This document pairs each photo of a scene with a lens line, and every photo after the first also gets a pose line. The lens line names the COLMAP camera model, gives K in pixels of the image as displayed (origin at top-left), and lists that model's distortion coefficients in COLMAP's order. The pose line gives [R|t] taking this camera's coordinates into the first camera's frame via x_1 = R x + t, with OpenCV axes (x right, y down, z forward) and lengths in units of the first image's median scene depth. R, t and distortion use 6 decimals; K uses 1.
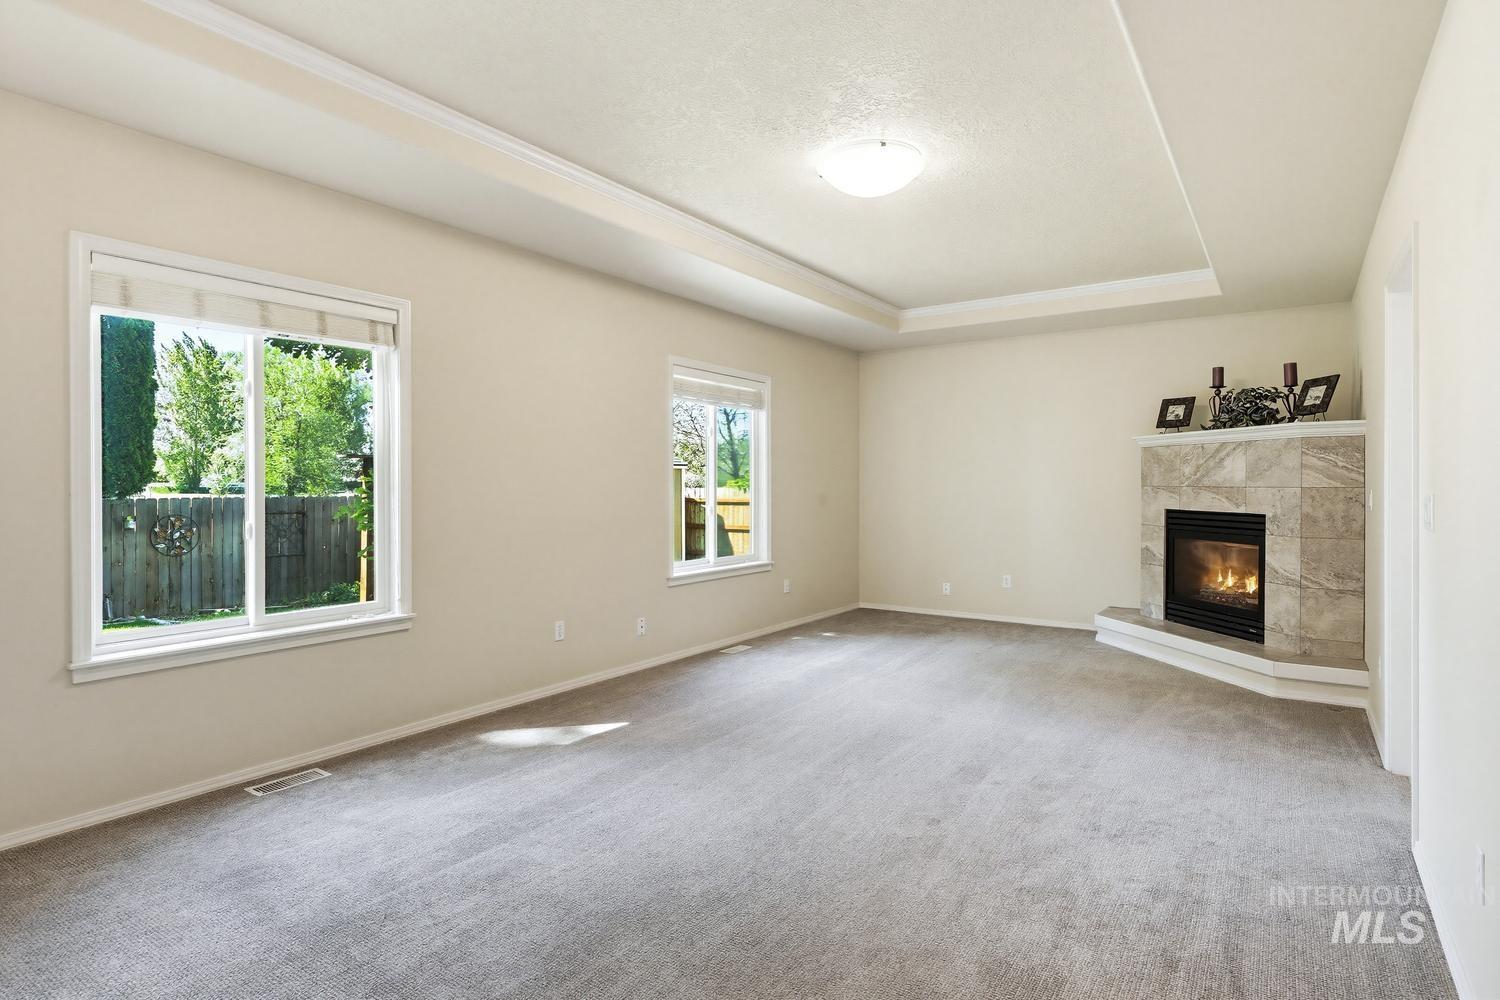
lens RADIAL K [[779.6, 0, 758.3], [0, 779.6, 492.5], [0, 0, 1]] dist [0.000399, 0.000119]
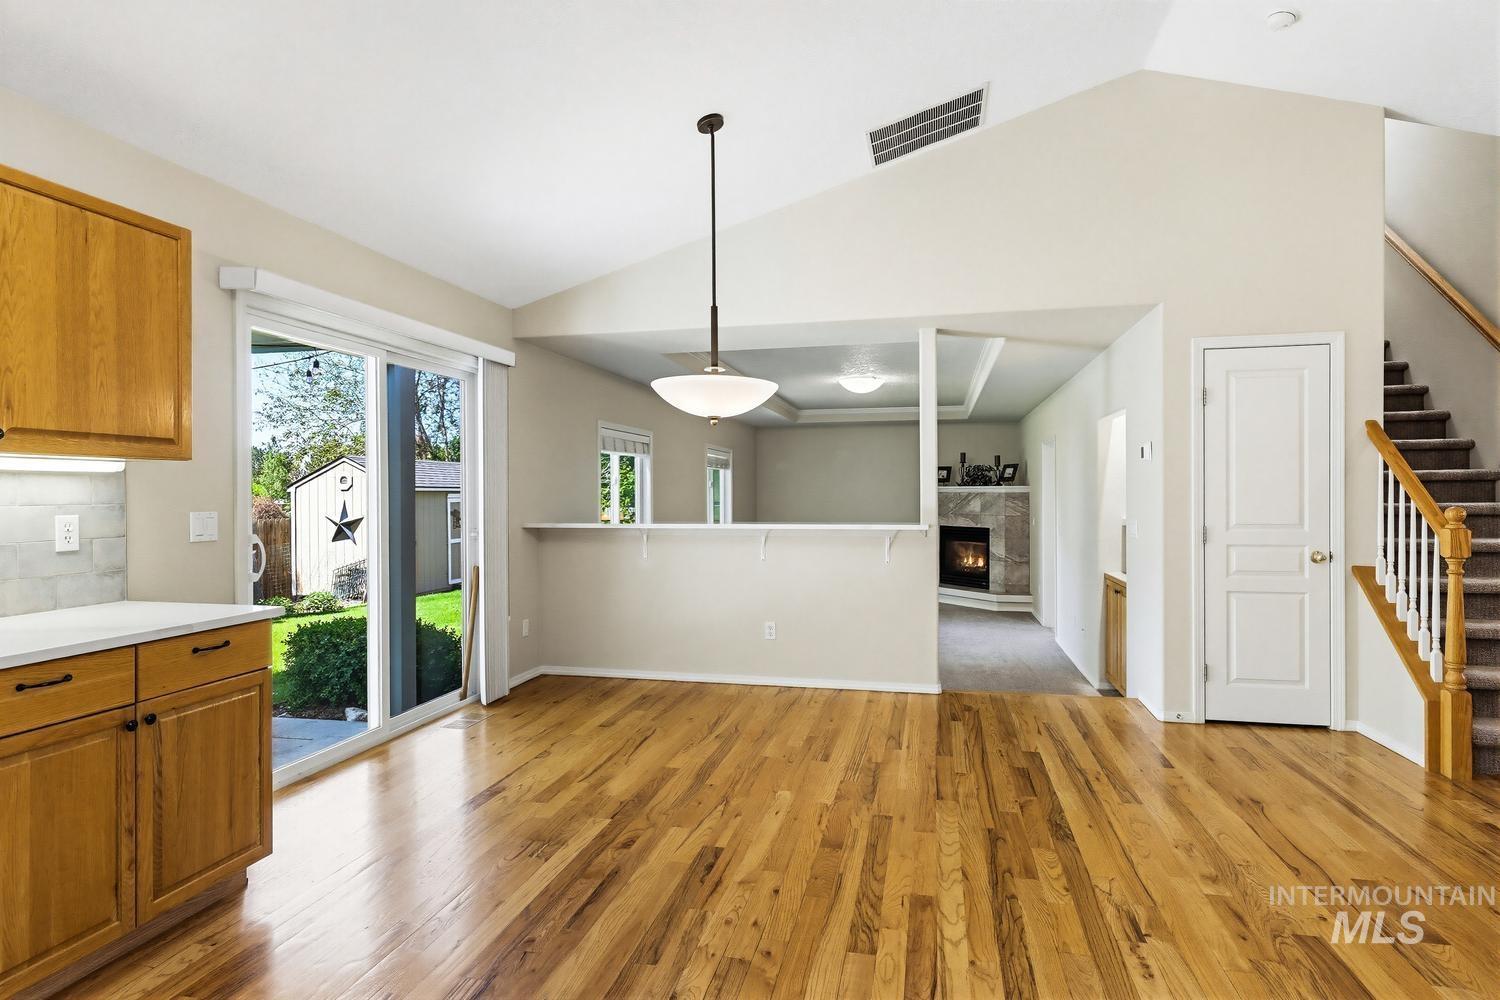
lens RADIAL K [[792.8, 0, 750.0], [0, 792.8, 500.0], [0, 0, 1]] dist [0.000745, -0.000062]
pose [[0.933300, -0.005961, 0.359049, -0.684892], [0.007088, 0.999973, -0.001824, -0.045719], [-0.359028, 0.004247, 0.933317, -0.728418]]
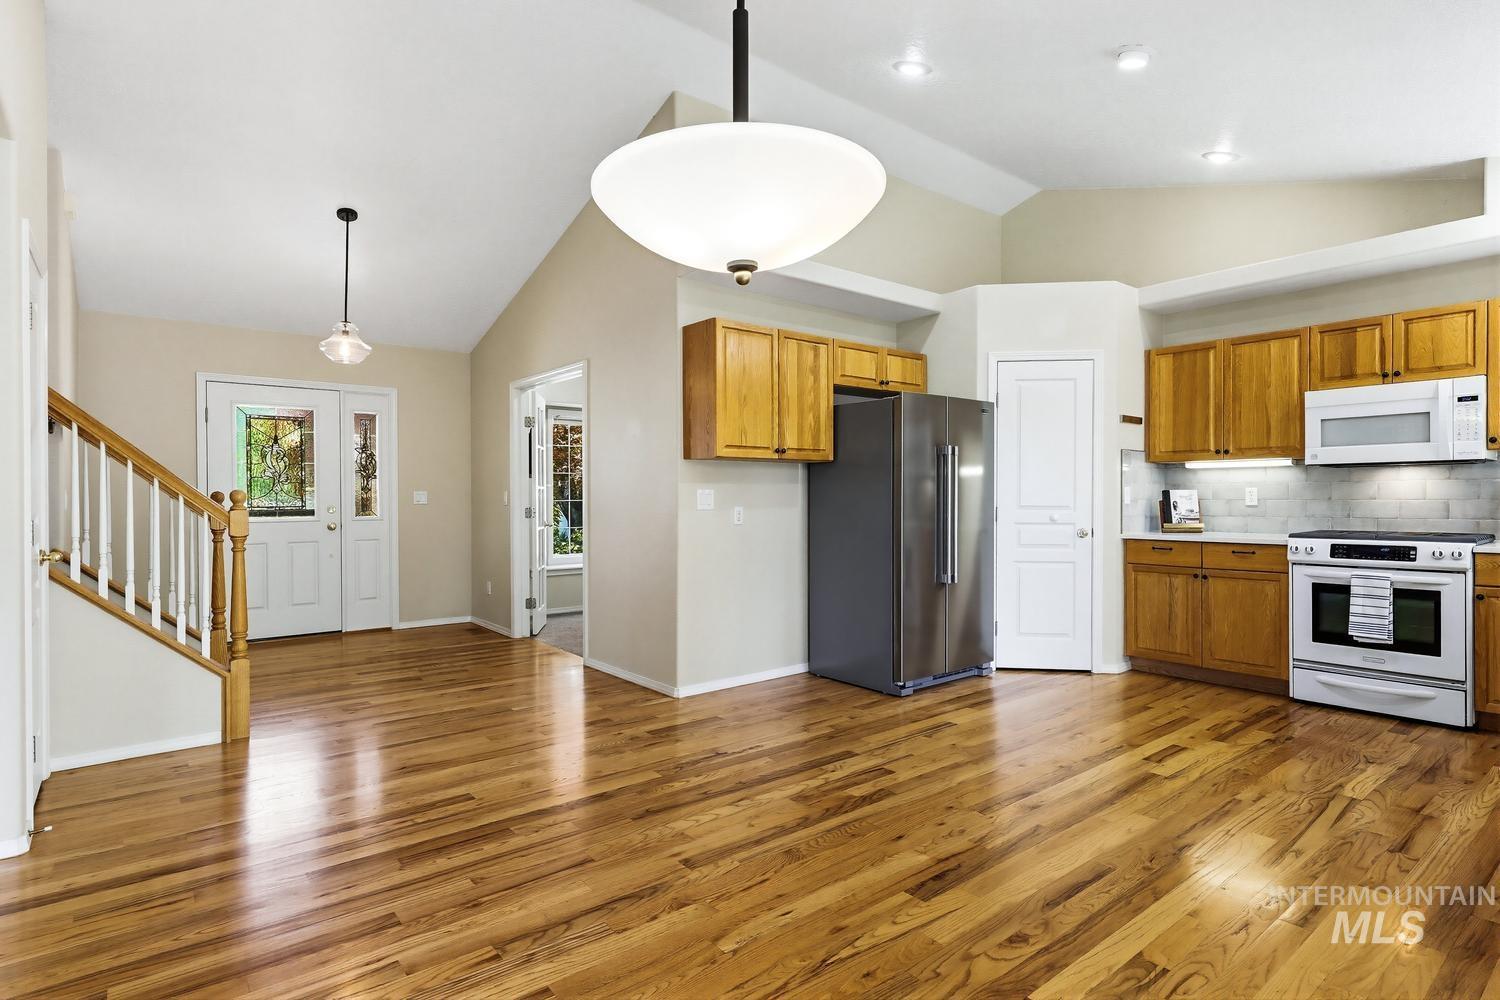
lens RADIAL K [[766.5, 0, 753.9], [0, 766.5, 501.7], [0, 0, 1]] dist [0.000985, -0.000333]
pose [[-0.955676, 0.002746, 0.294408, -0.558098], [0.006380, 0.999915, 0.011386, -0.032240], [-0.294352, 0.012759, -0.955612, 0.191799]]
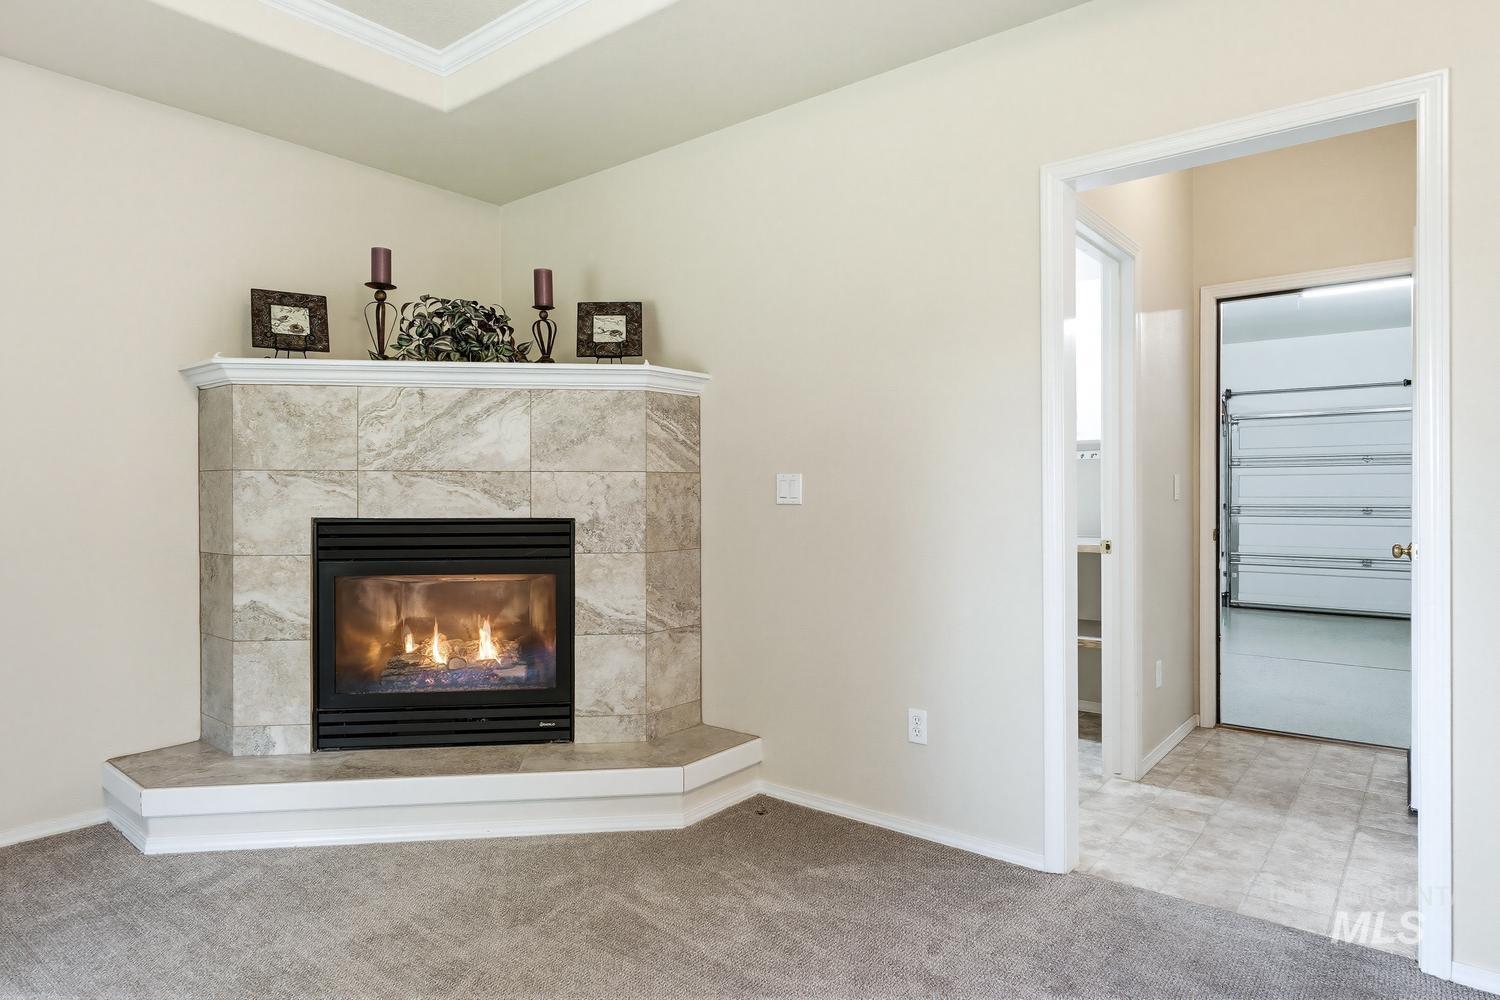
lens RADIAL K [[855.2, 0, 750.0], [0, 855.2, 500.0], [0, 0, 1]] dist [0.007391, 0.000968]
pose [[0.077742, -0.008823, 0.996934, 0.024262], [0.012159, 0.999895, 0.007901, 0.010346], [-0.996899, 0.011507, 0.077841, 0.772800]]
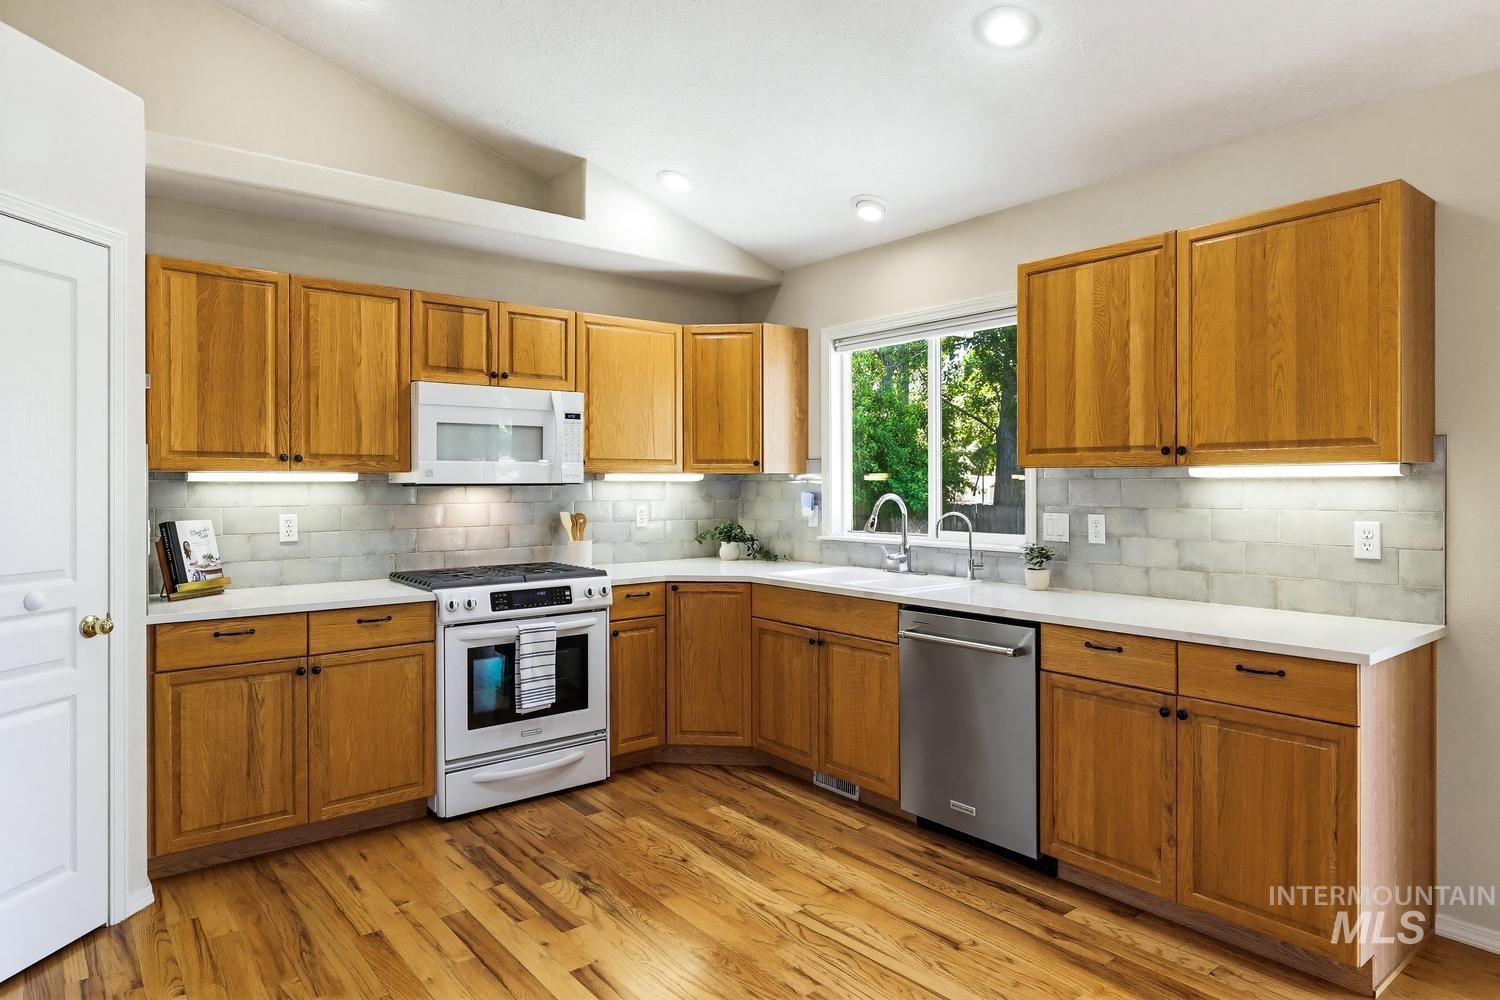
lens RADIAL K [[890.7, 0, 752.9], [0, 890.7, 484.3], [0, 0, 1]] dist [0.003977, 0.001542]
pose [[-0.287138, 0.002919, -0.957885, -0.302140], [-0.004503, 0.999980, 0.004397, -0.062444], [0.957879, 0.005576, -0.287119, -0.330498]]
